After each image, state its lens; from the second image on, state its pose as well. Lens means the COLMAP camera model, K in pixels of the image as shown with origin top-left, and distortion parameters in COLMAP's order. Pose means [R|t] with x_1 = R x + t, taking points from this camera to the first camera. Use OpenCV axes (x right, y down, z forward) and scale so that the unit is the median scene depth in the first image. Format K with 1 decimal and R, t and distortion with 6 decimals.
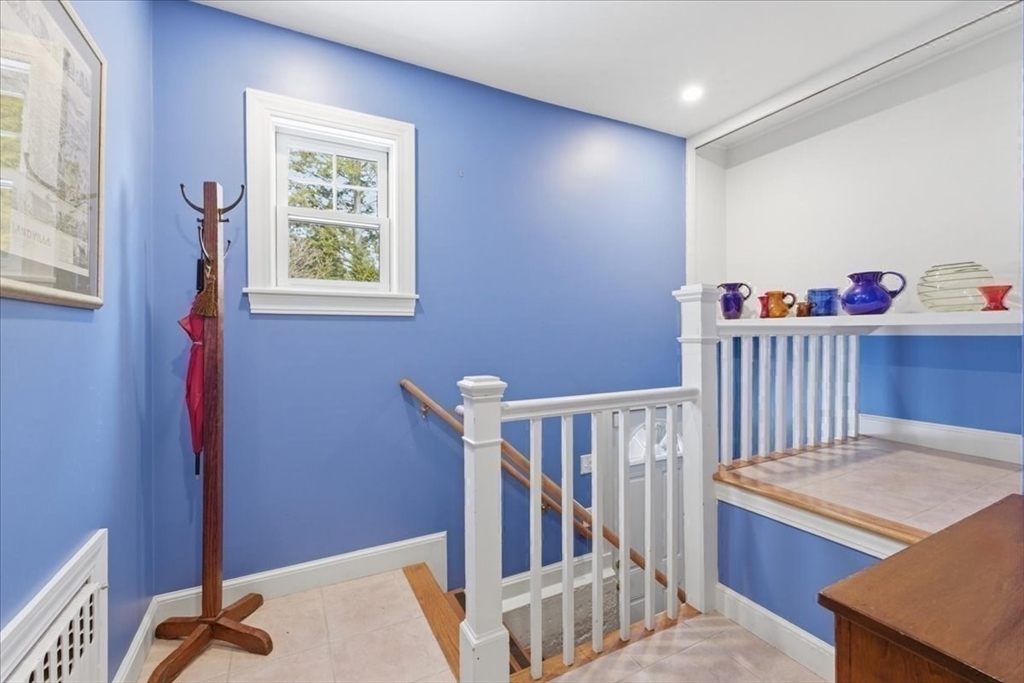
lens RADIAL K [[445.6, 0, 513.9], [0, 445.6, 330.4], [0, 0, 1]] dist [0.007587, -0.000018]
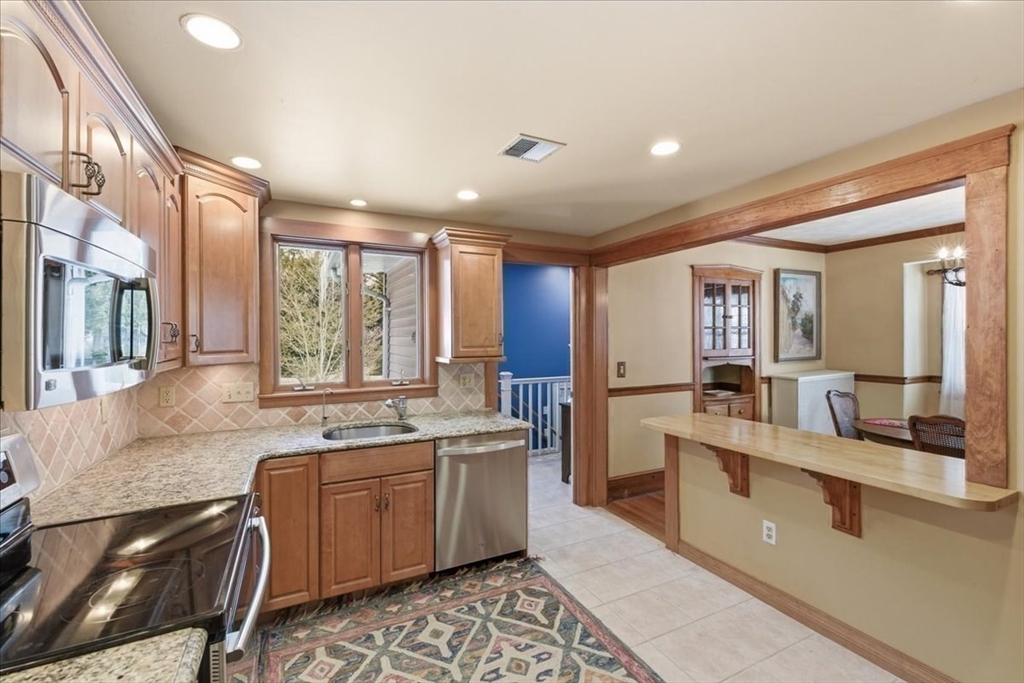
lens RADIAL K [[433.5, 0, 508.7], [0, 433.5, 336.6], [0, 0, 1]] dist [0.001678, -0.000179]
pose [[0.999778, 0.003637, -0.020750, 0.017825], [-0.003627, 0.999993, 0.000532, -0.151909], [0.020752, -0.000457, 0.999785, -2.074416]]
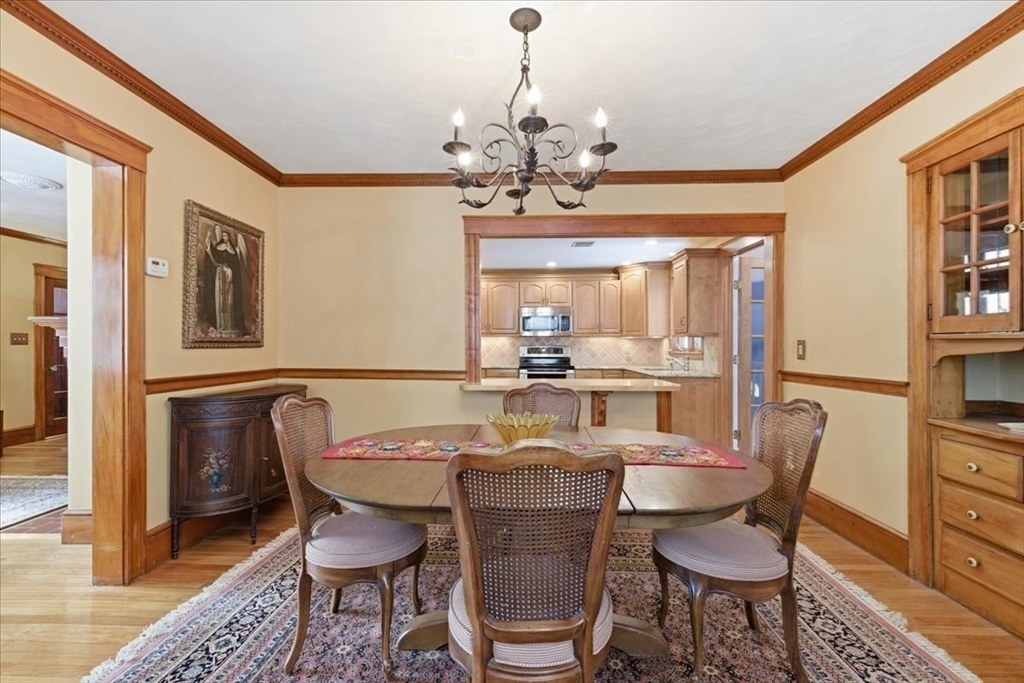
lens RADIAL K [[441.3, 0, 505.7], [0, 441.3, 342.1], [0, 0, 1]] dist [0.002874, -0.000322]
pose [[-0.495624, -0.000268, -0.868537, 2.670821], [0.002960, 0.999994, -0.001998, -0.017338], [0.868532, -0.003561, -0.495620, -0.021792]]
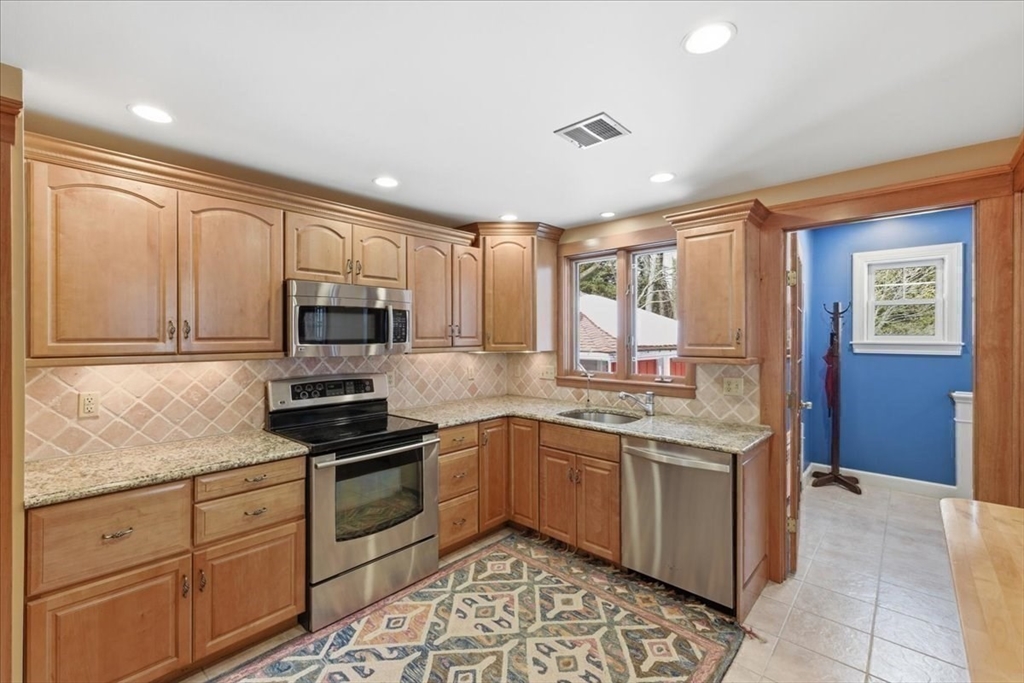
lens RADIAL K [[433.5, 0, 508.7], [0, 433.5, 336.6], [0, 0, 1]] dist [0.001678, -0.000179]
pose [[0.337716, 0.008696, -0.941208, 0.961849], [-0.002666, 0.999962, 0.008282, -0.148228], [0.941244, -0.000288, 0.337727, -1.501591]]
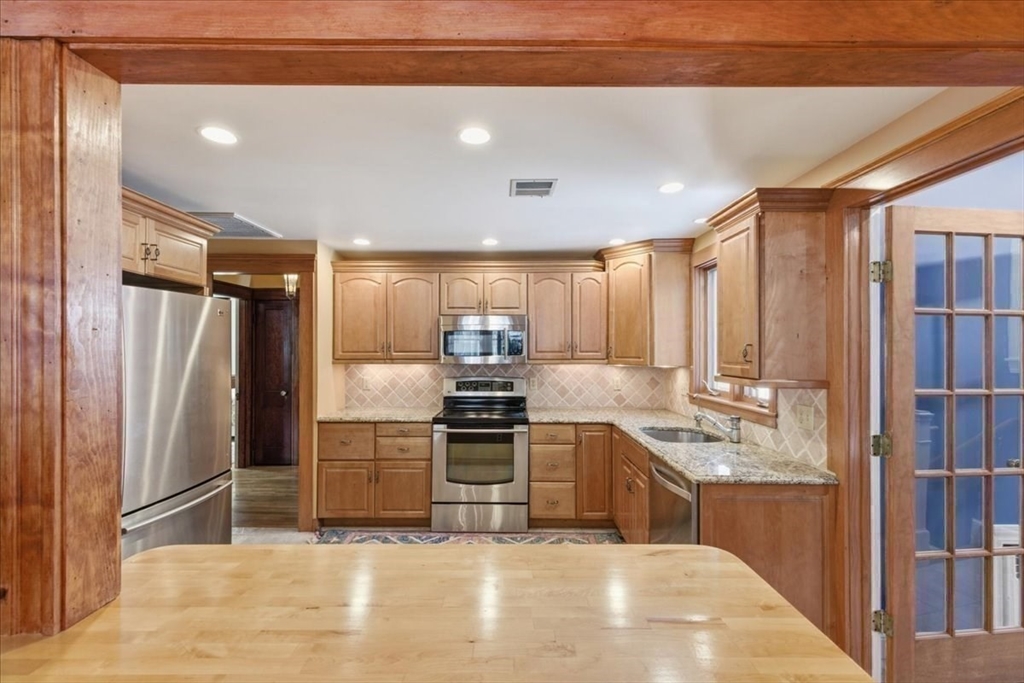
lens RADIAL K [[434.3, 0, 508.5], [0, 434.3, 344.7], [0, 0, 1]] dist [0.001222, -0.000160]
pose [[-0.459356, -0.000465, -0.888252, 1.232407], [0.000704, 0.999999, -0.000887, -0.161416], [0.888252, -0.001033, -0.459355, -0.430350]]
